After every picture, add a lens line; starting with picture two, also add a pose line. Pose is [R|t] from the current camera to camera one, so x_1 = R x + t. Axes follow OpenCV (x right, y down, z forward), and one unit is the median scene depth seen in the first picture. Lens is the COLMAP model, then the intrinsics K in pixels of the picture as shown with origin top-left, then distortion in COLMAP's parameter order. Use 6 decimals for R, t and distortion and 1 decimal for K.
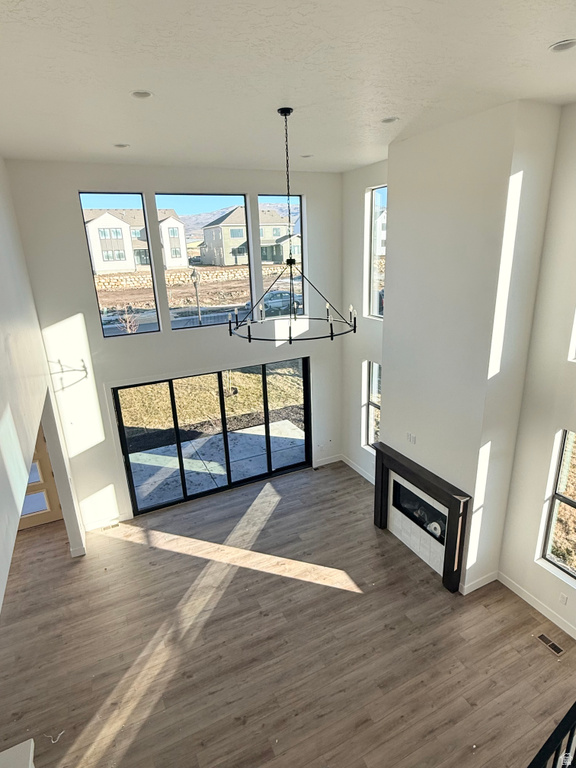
lens RADIAL K [[423.4, 0, 288.0], [0, 423.4, 384.0], [0, 0, 1]] dist [-0.001180, -0.001424]
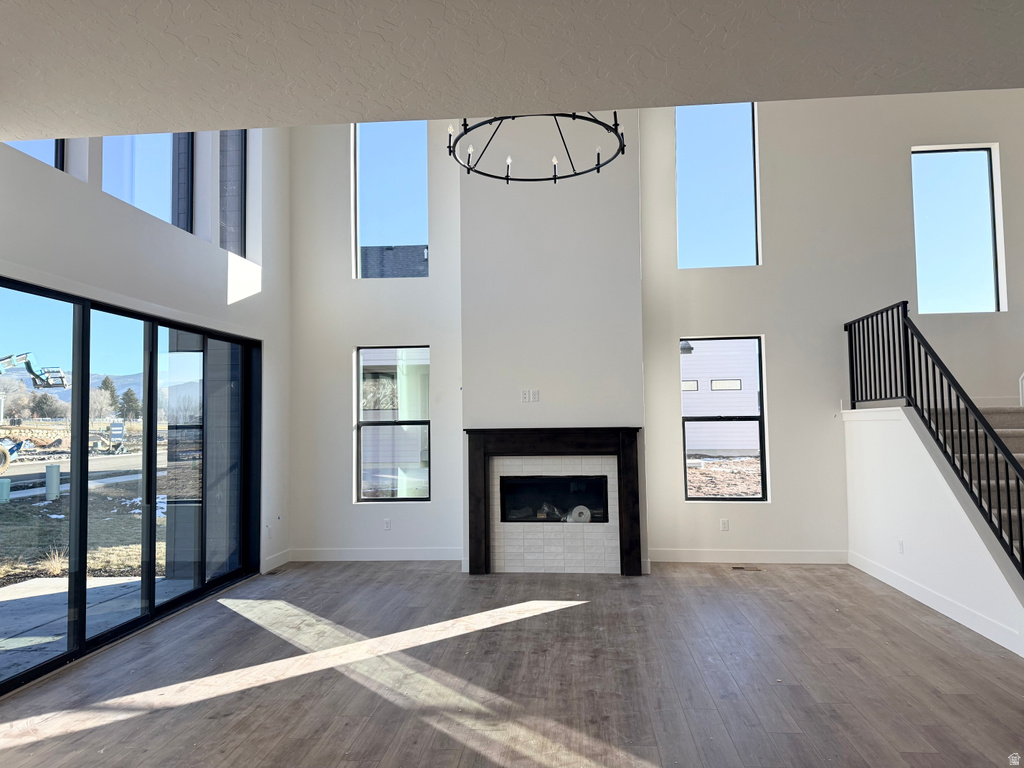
lens RADIAL K [[707.6, 0, 512.0], [0, 707.6, 384.0], [0, 0, 1]] dist [0.004646, 0.000903]
pose [[0.519020, 0.074231, 0.851532, -0.723921], [0.260584, 0.935057, -0.240342, 0.377555], [-0.814072, 0.346638, 0.465970, 0.441171]]
